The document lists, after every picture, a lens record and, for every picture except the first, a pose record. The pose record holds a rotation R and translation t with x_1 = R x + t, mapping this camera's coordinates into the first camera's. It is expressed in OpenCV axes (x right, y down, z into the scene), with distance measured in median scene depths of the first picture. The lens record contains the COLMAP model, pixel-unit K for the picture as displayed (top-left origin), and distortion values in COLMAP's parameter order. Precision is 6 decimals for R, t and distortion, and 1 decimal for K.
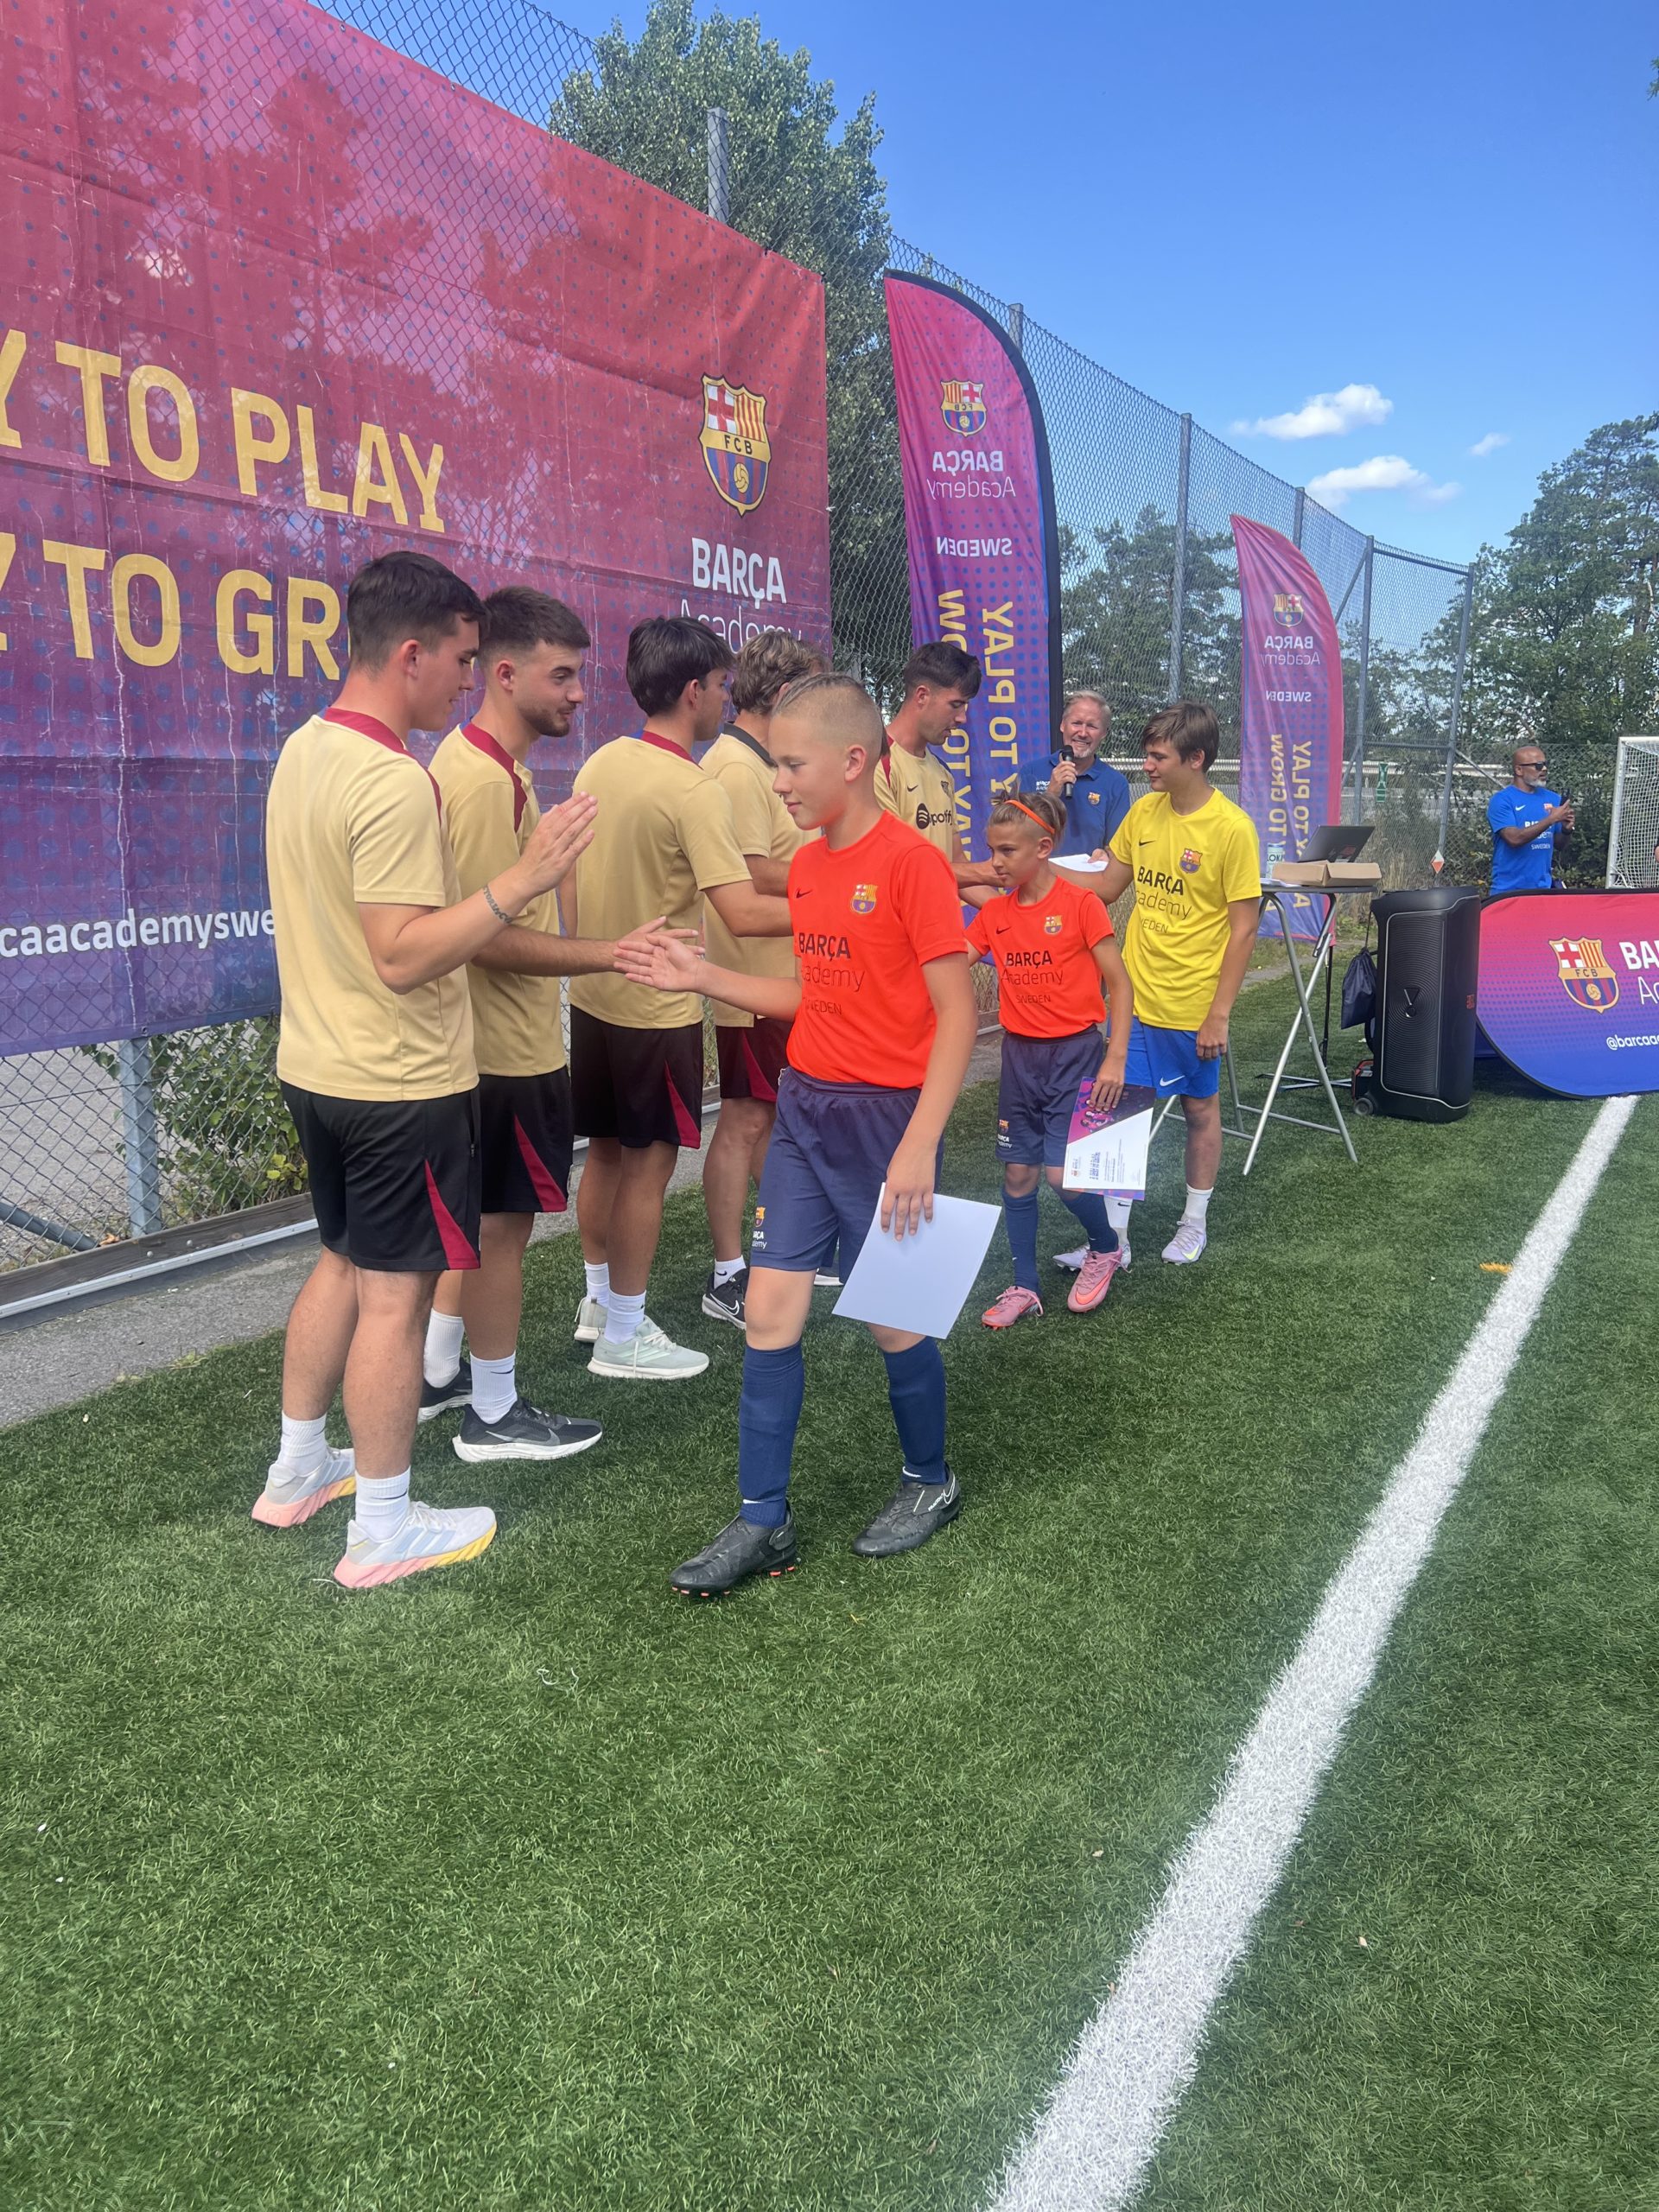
lens RADIAL K [[1628.6, 0, 827.4], [0, 1628.6, 1115.7], [0, 0, 1]] dist [0.017804, -0.012154]
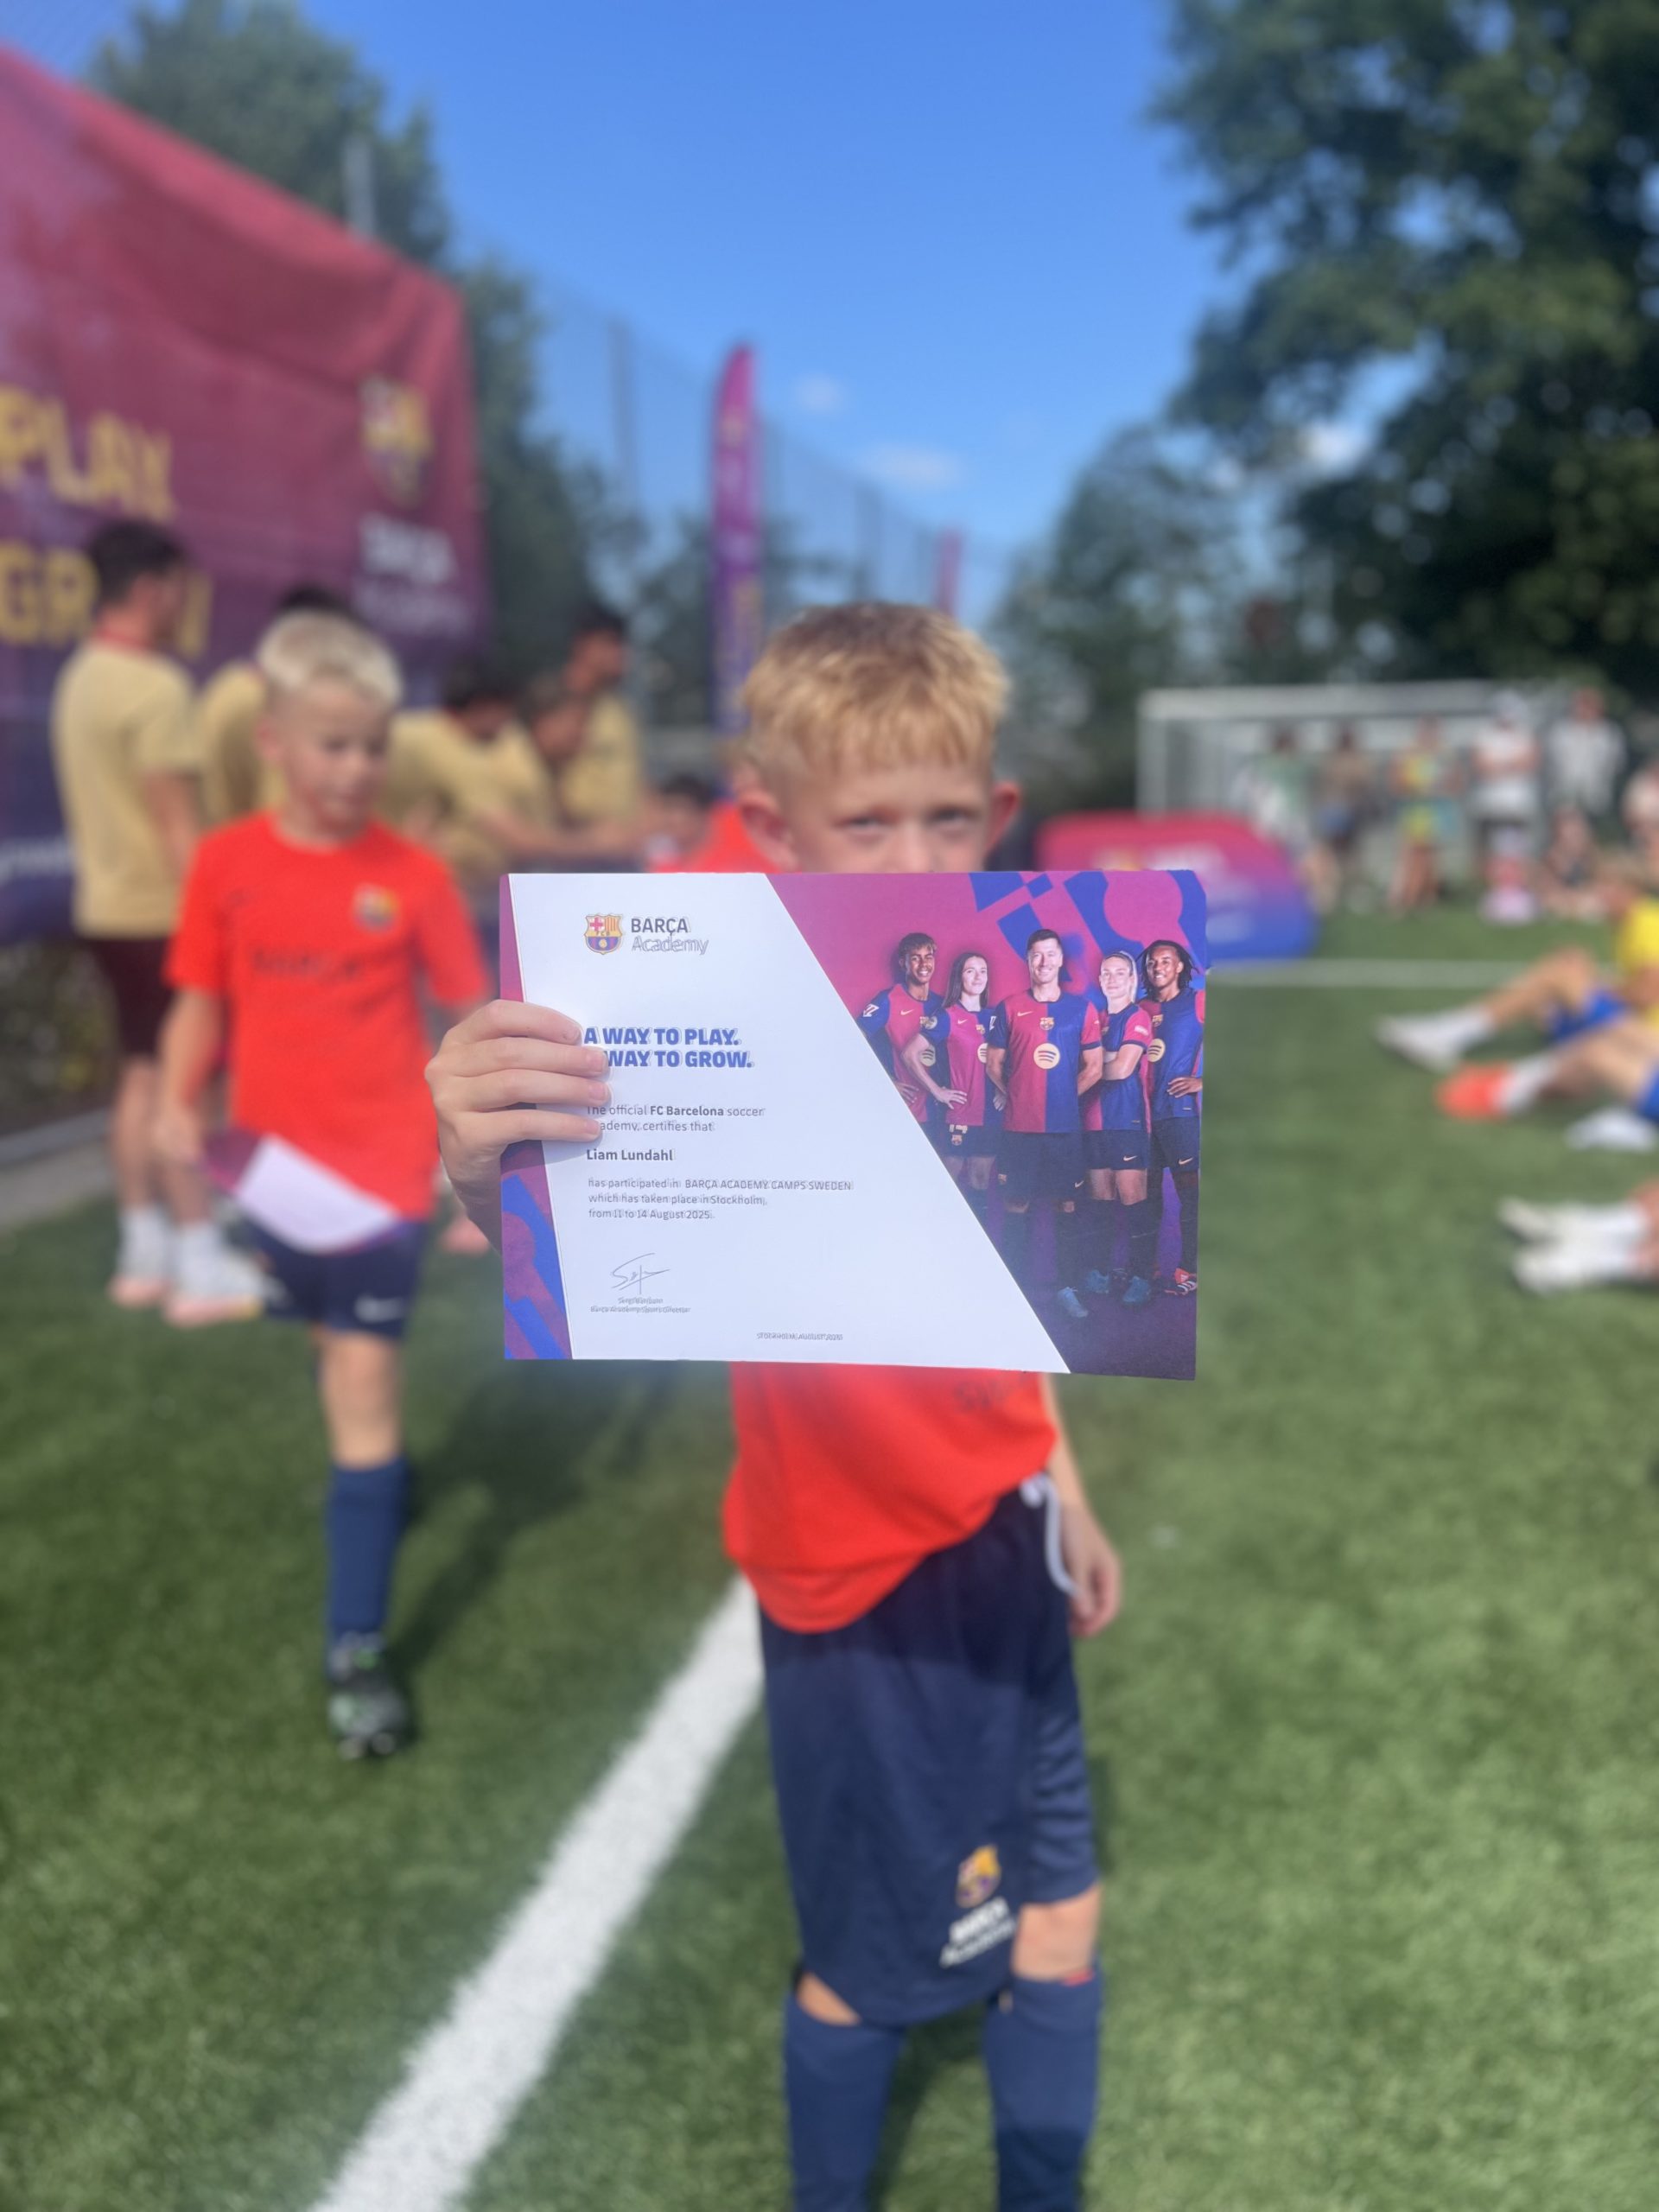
lens RADIAL K [[1645.3, 0, 858.3], [0, 1645.3, 1130.8], [0, 0, 1]] dist [0.011913, -0.011558]
pose [[0.964651, -0.085830, 0.249163, -0.133429], [0.081875, 0.996298, 0.026212, 0.117795], [-0.250490, -0.004885, 0.968107, -0.345658]]
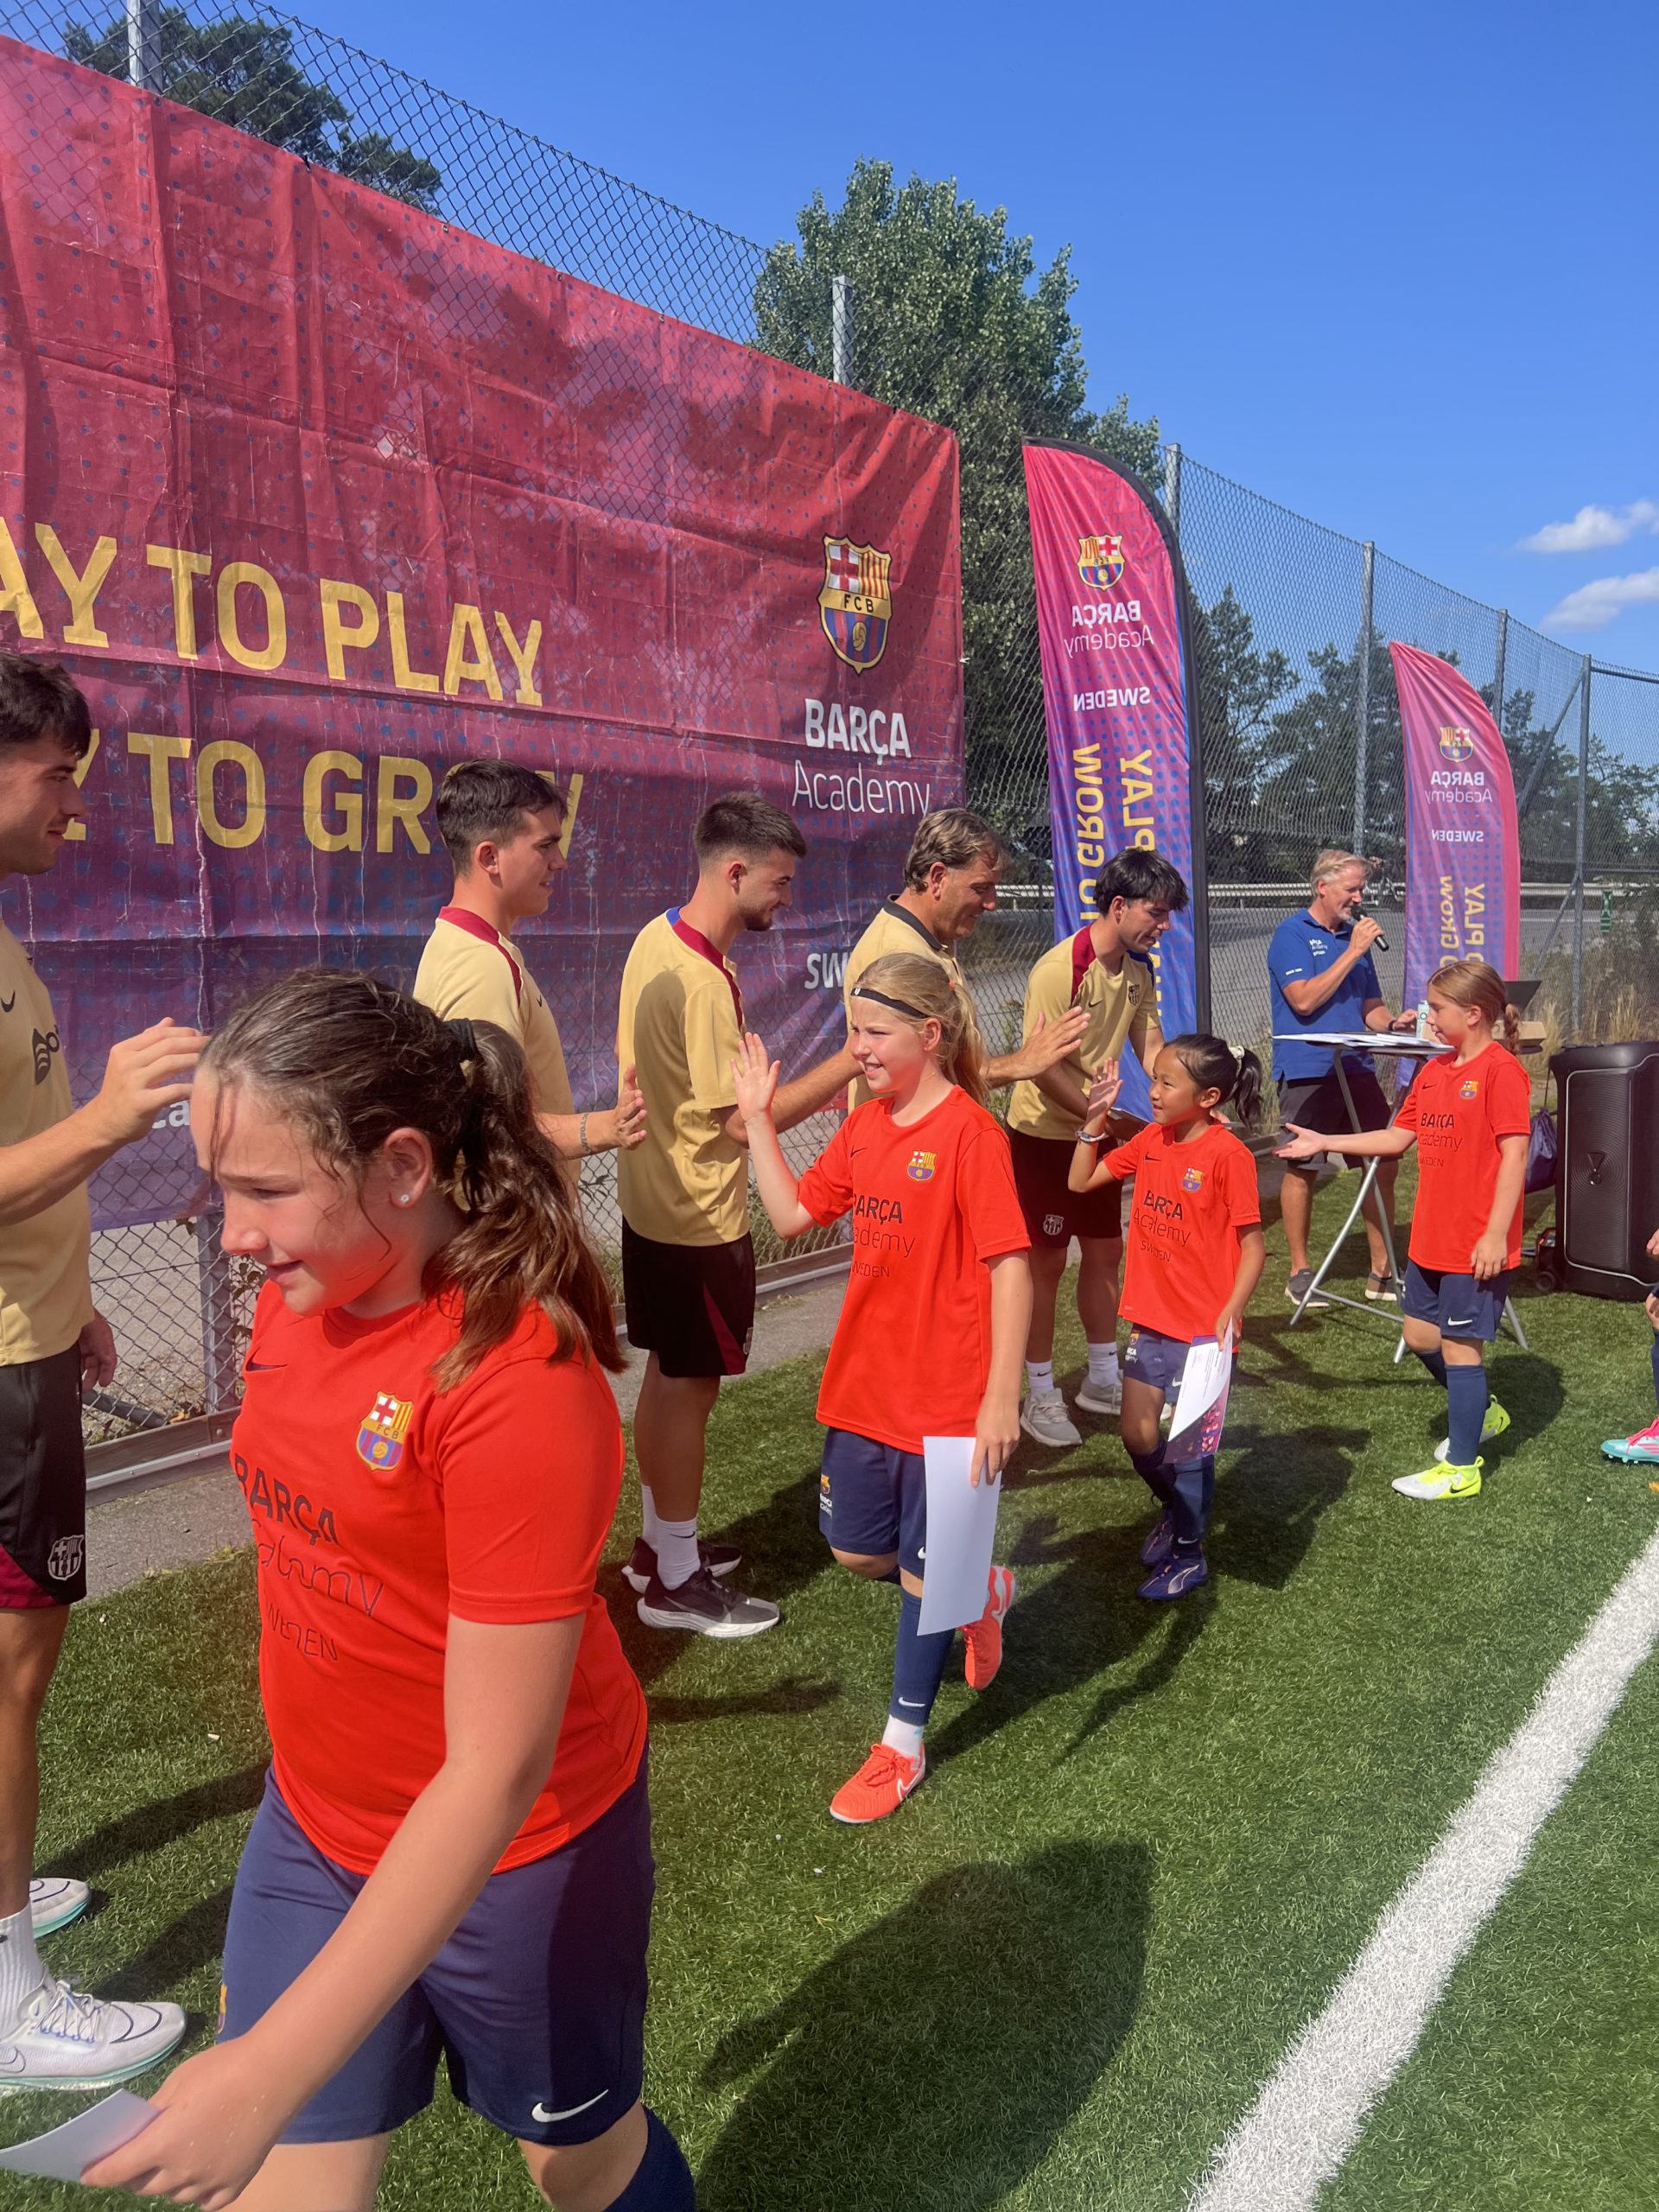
lens RADIAL K [[1632.6, 0, 816.7], [0, 1632.6, 1135.4], [0, 0, 1]] dist [0.024358, -0.025144]
pose [[0.990318, 0.003848, -0.138767, 0.101865], [-0.012809, 0.997884, -0.063740, -0.045009], [0.138228, 0.064900, 0.988272, 0.067198]]
